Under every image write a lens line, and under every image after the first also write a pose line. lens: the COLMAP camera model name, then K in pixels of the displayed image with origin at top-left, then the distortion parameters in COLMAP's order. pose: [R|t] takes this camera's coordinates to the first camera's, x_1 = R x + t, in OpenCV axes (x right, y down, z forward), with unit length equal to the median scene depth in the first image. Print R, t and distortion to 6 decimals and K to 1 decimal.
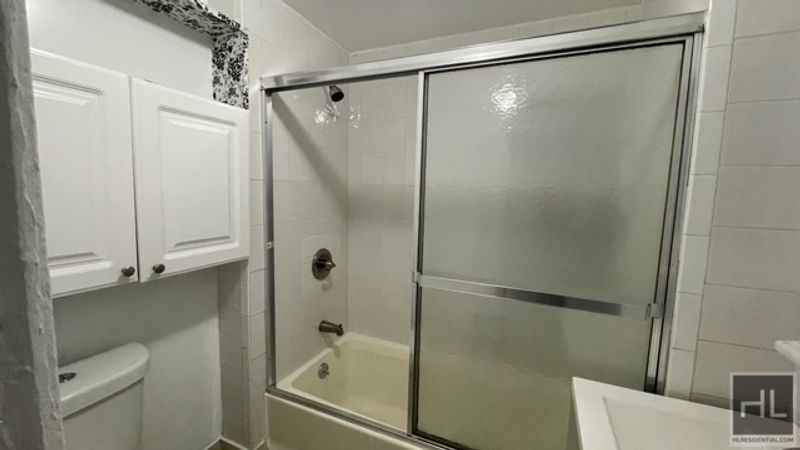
lens RADIAL K [[325.6, 0, 400.4], [0, 325.6, 225.8], [0, 0, 1]] dist [-0.001375, -0.000647]
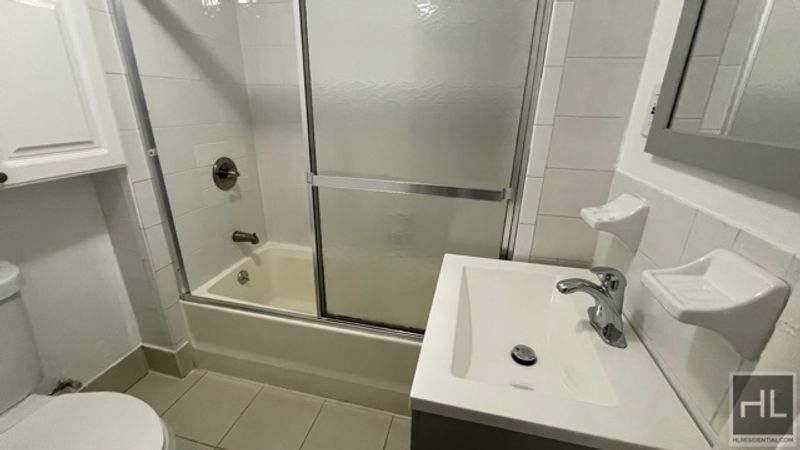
lens RADIAL K [[325.6, 0, 400.4], [0, 325.6, 225.8], [0, 0, 1]] dist [-0.001375, -0.000647]
pose [[0.982985, -0.067778, 0.170721, 0.121476], [0.021533, 0.965545, 0.259344, 0.038895], [-0.182417, -0.251255, 0.950576, -0.048248]]
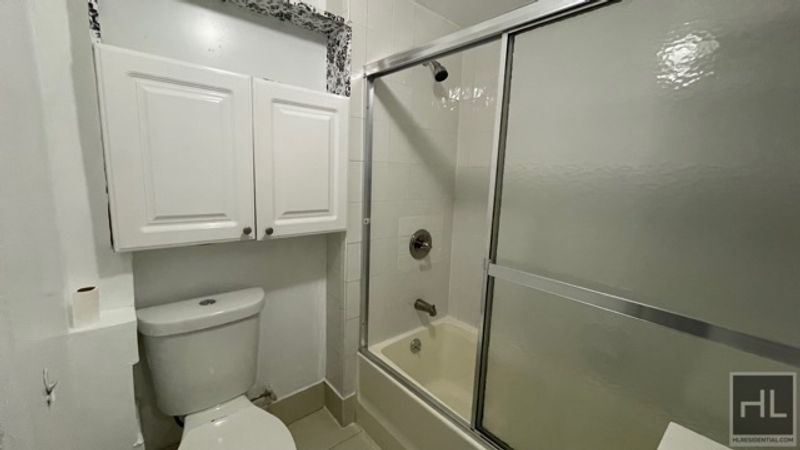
lens RADIAL K [[325.6, 0, 400.4], [0, 325.6, 225.8], [0, 0, 1]] dist [-0.001375, -0.000647]
pose [[0.903257, 0.074573, -0.422570, 0.178492], [-0.058014, 0.996964, 0.051933, 0.012635], [0.425160, -0.022394, 0.904841, 0.058153]]
